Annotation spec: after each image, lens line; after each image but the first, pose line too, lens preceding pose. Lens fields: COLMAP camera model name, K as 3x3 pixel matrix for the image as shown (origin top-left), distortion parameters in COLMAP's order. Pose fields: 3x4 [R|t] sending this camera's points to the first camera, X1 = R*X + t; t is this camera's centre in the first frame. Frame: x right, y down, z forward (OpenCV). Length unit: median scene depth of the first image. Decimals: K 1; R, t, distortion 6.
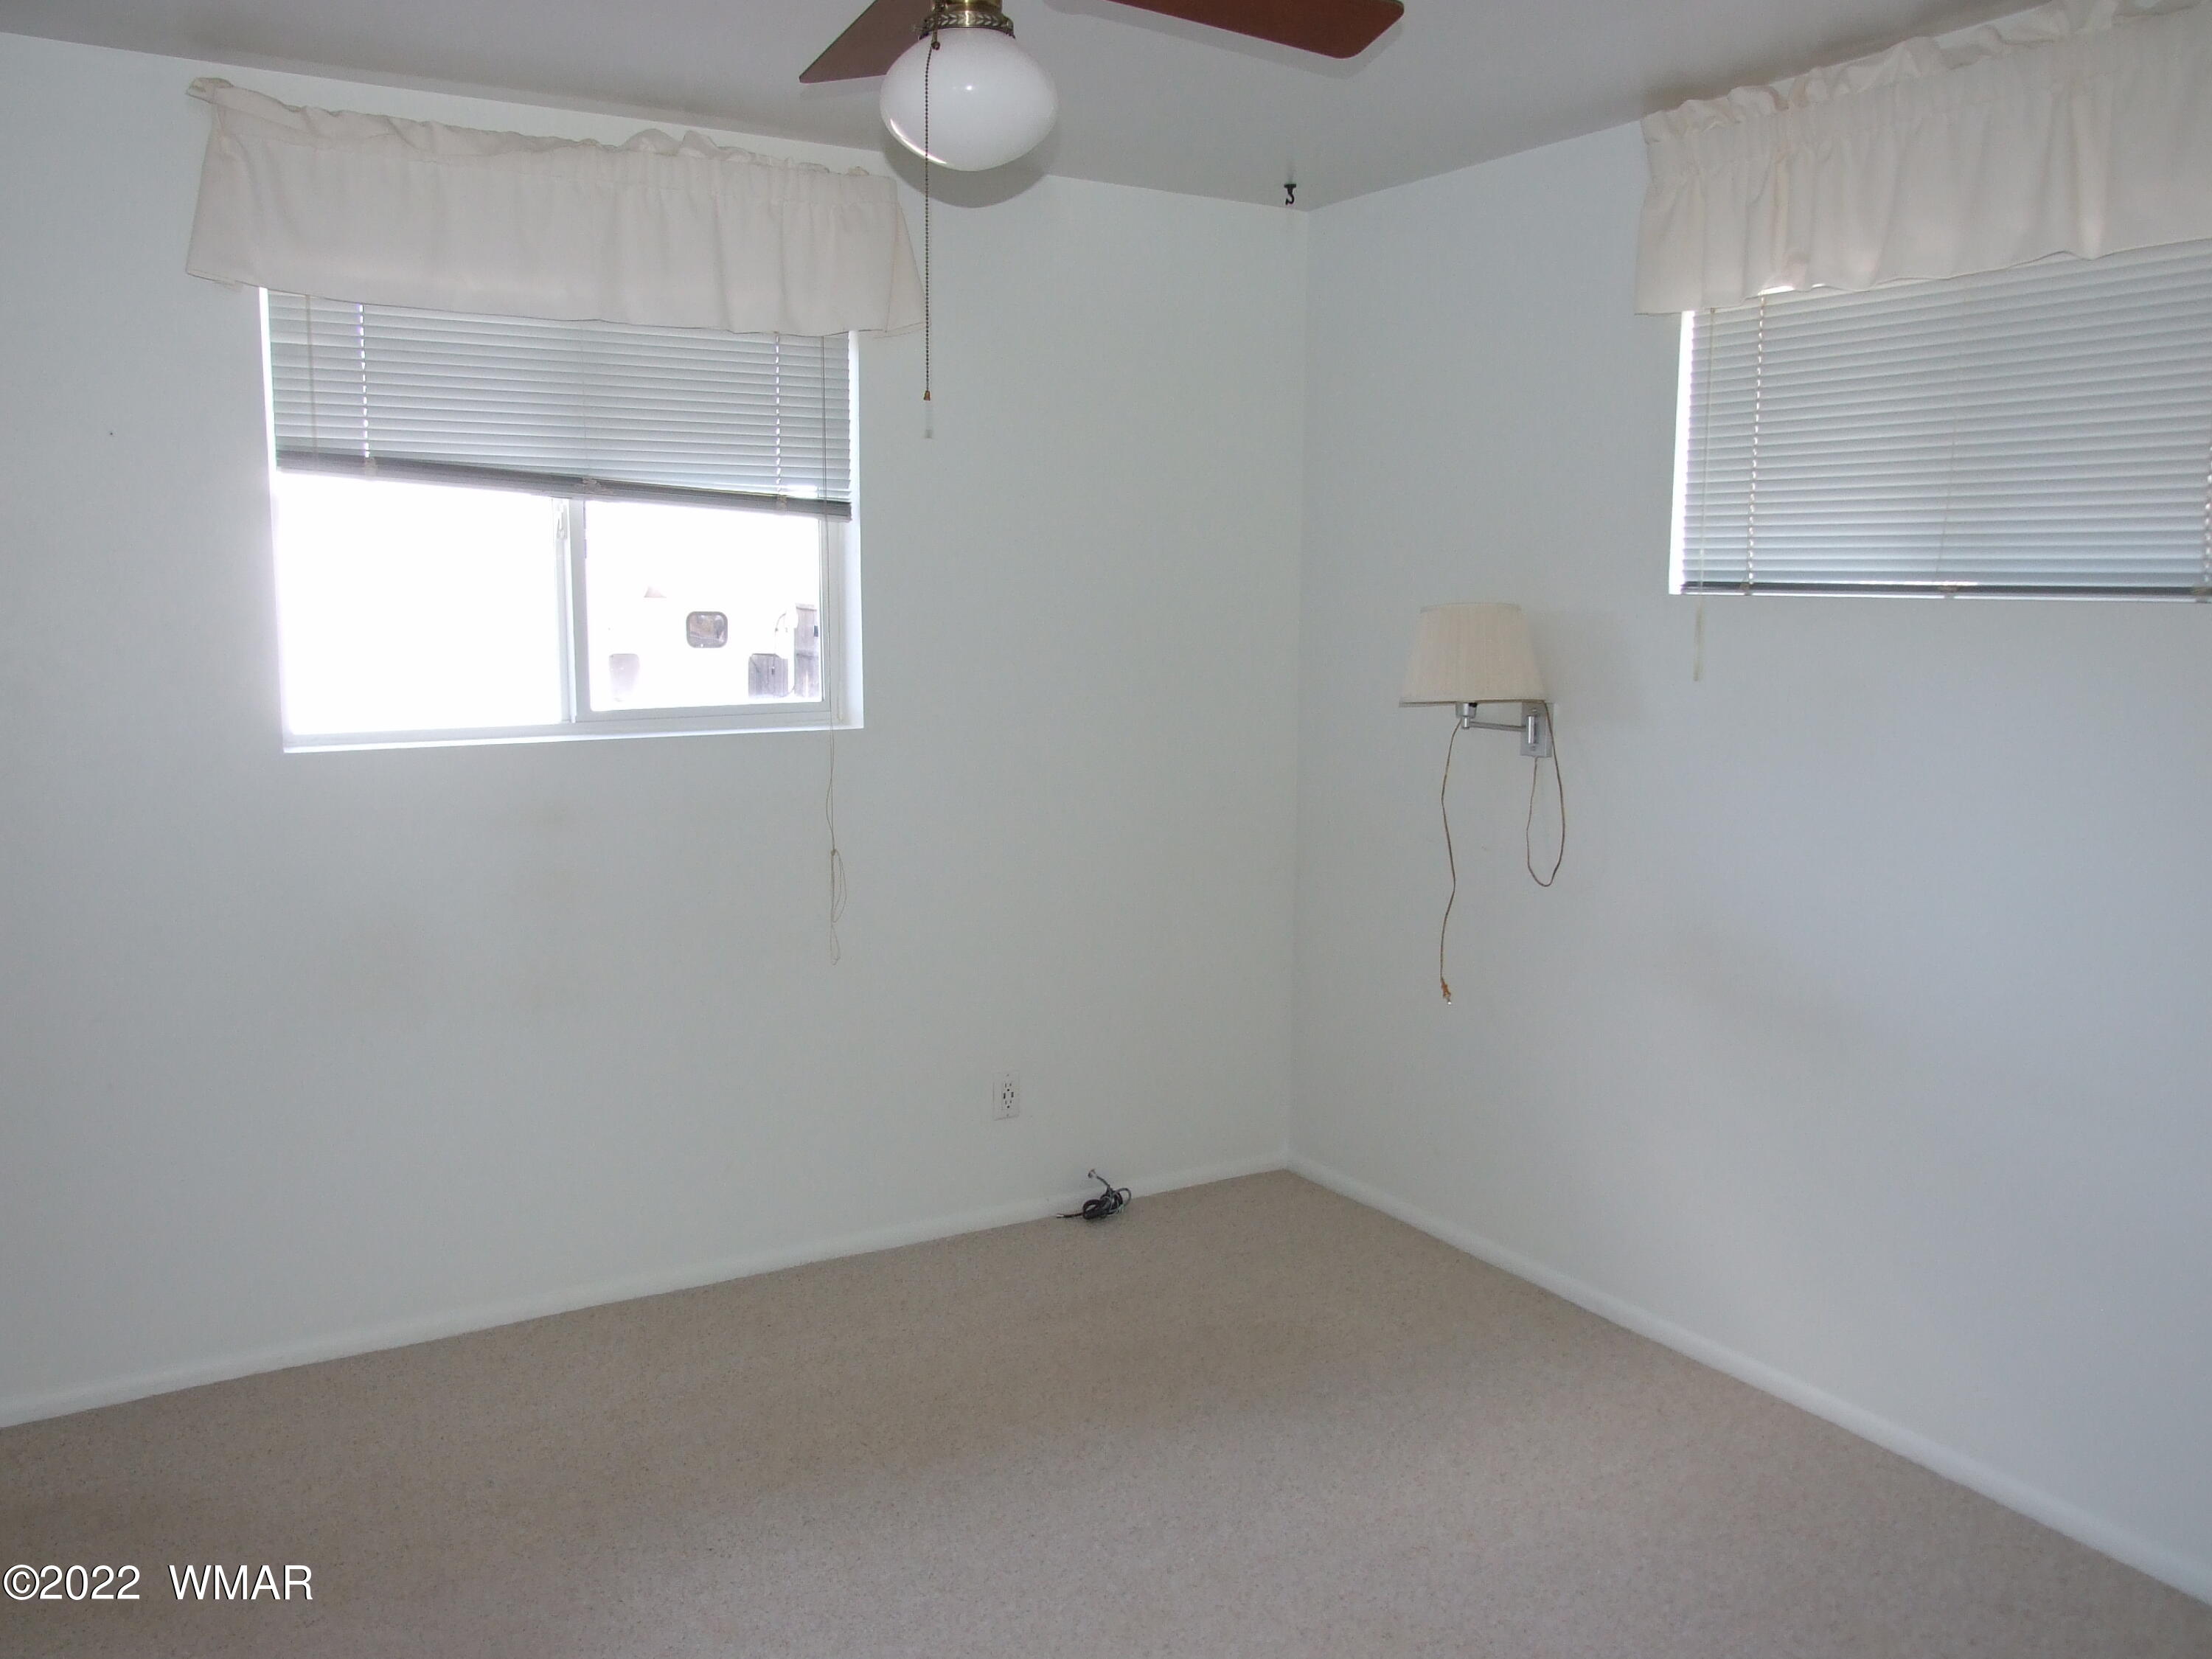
lens RADIAL K [[1798.1, 0, 1106.0], [0, 1798.1, 829.5], [0, 0, 1]] dist [-0.001461, 0.002073]
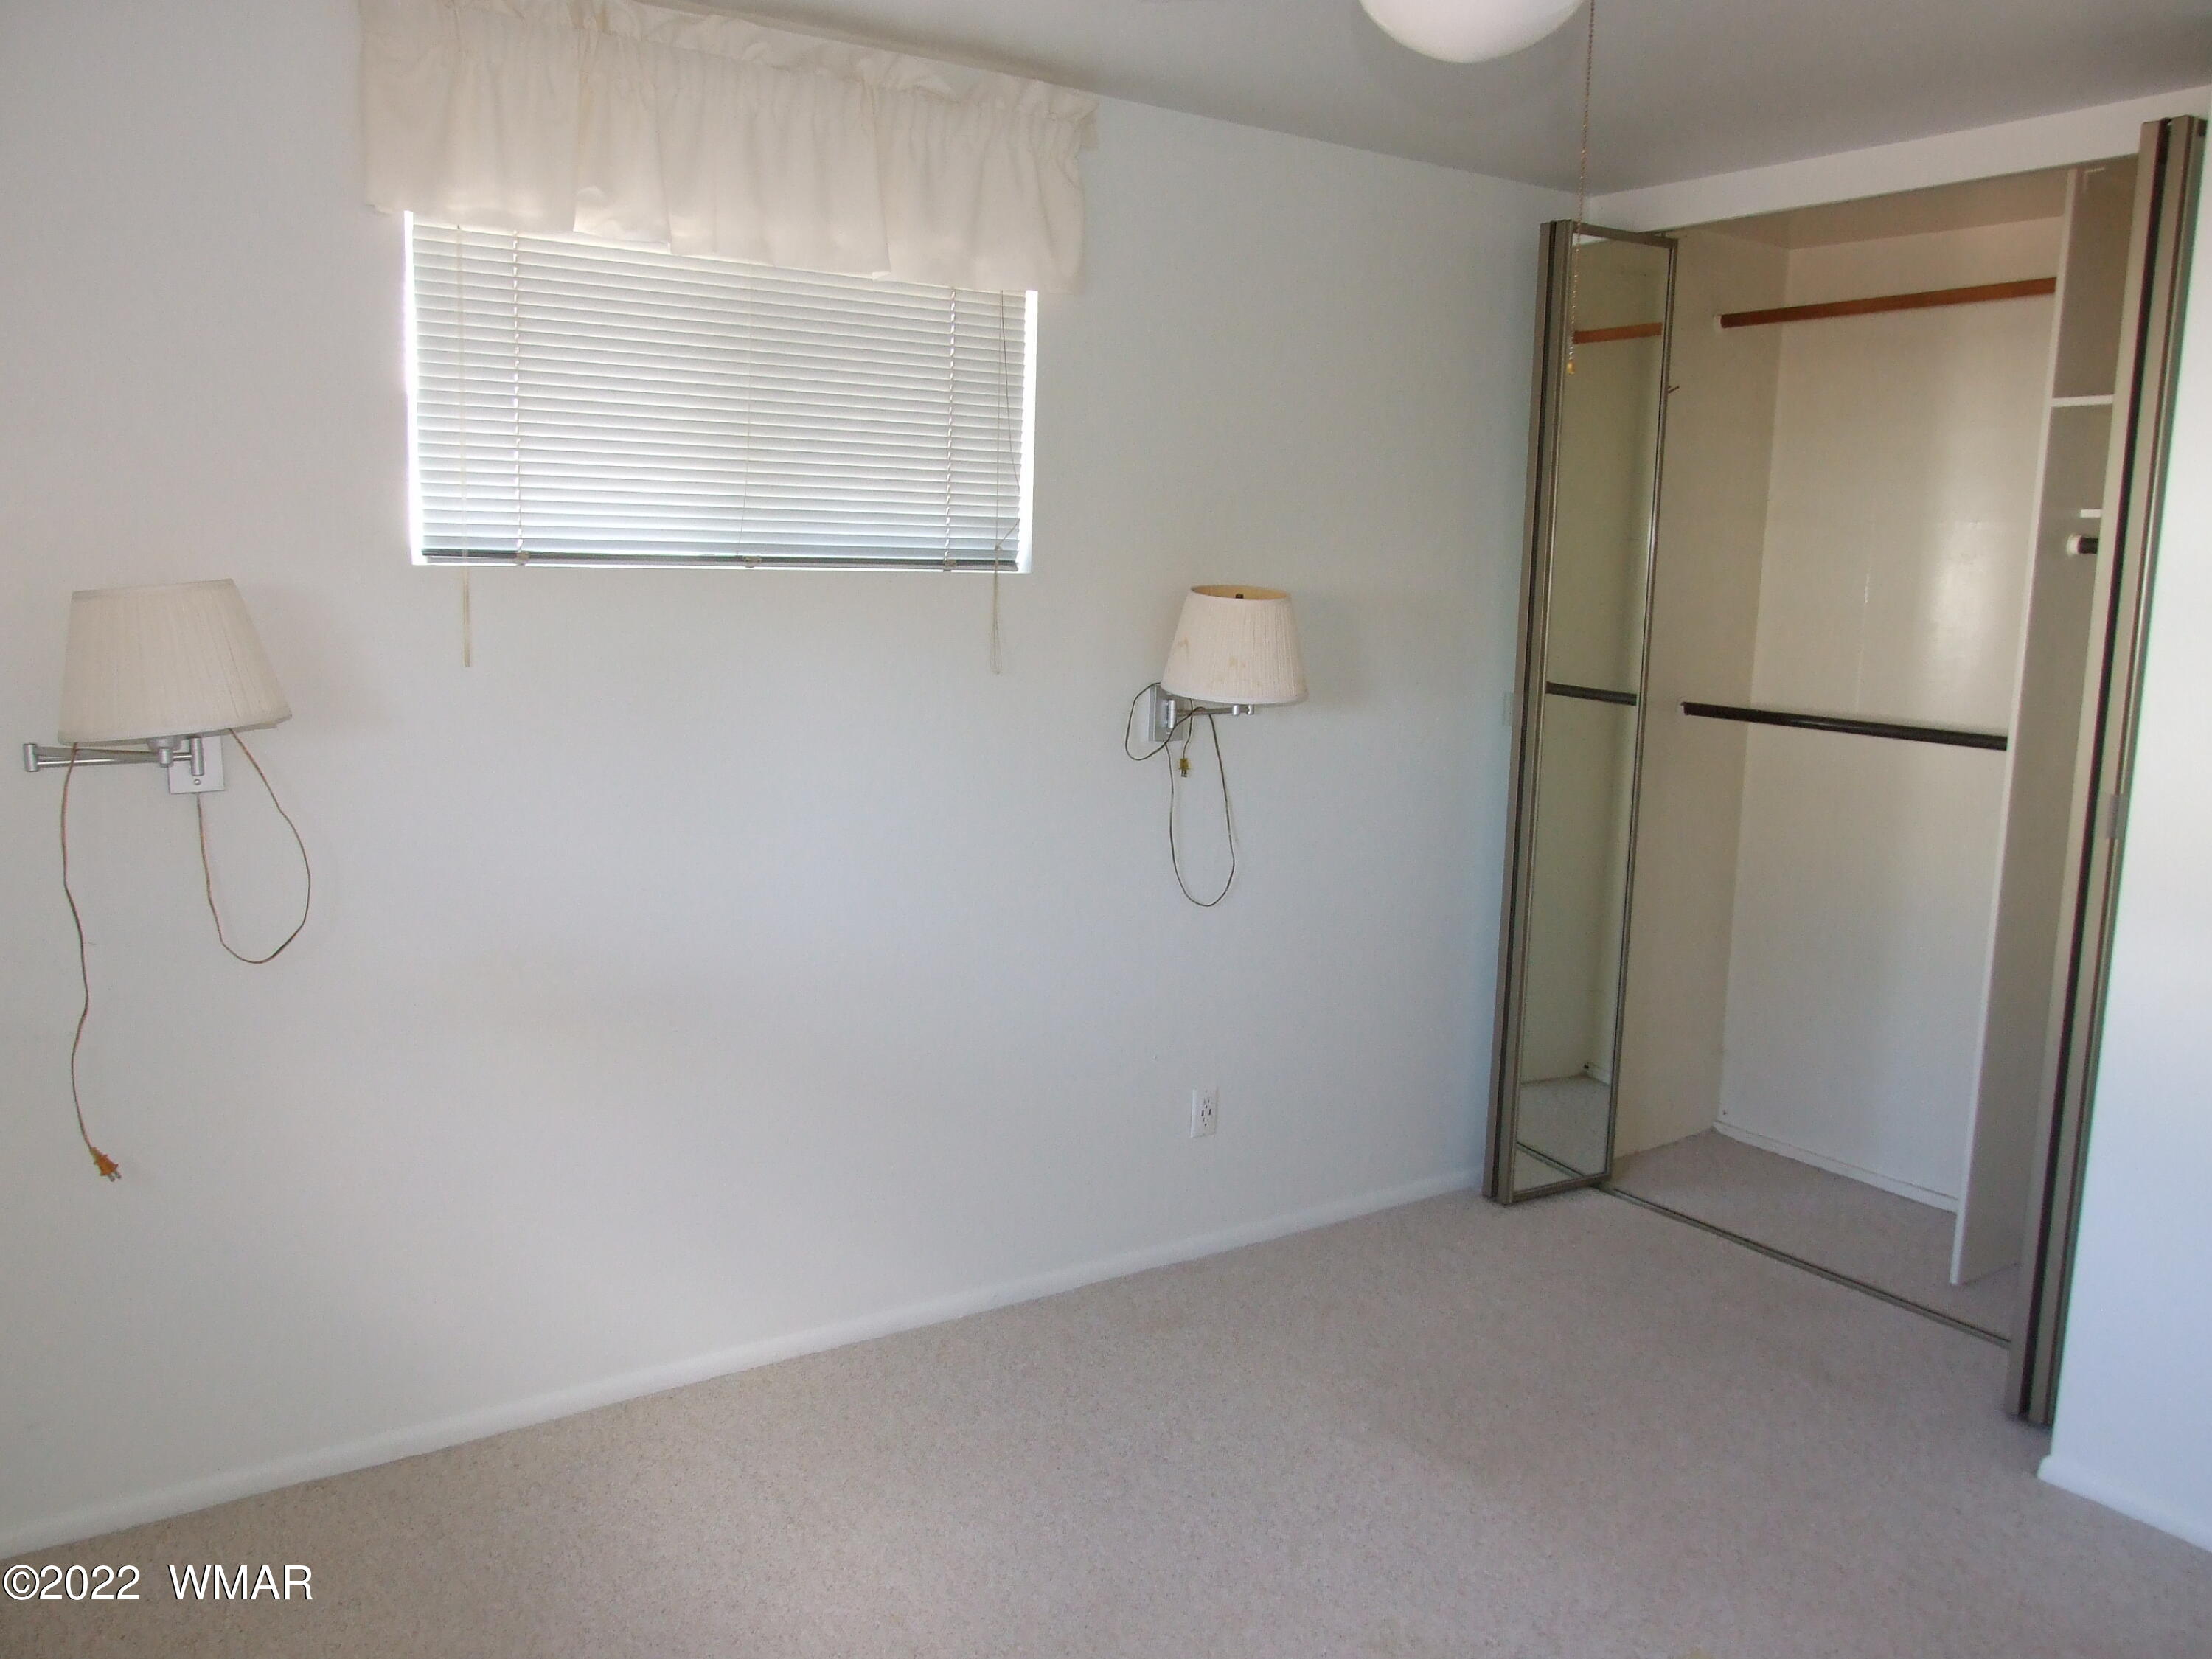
lens RADIAL K [[1798.1, 0, 1106.0], [0, 1798.1, 829.5], [0, 0, 1]] dist [-0.001461, 0.002073]
pose [[-0.052955, -0.159700, 0.985744, -0.586005], [0.120452, 0.978900, 0.165062, -0.121069], [-0.991306, 0.127475, -0.032601, 0.801107]]
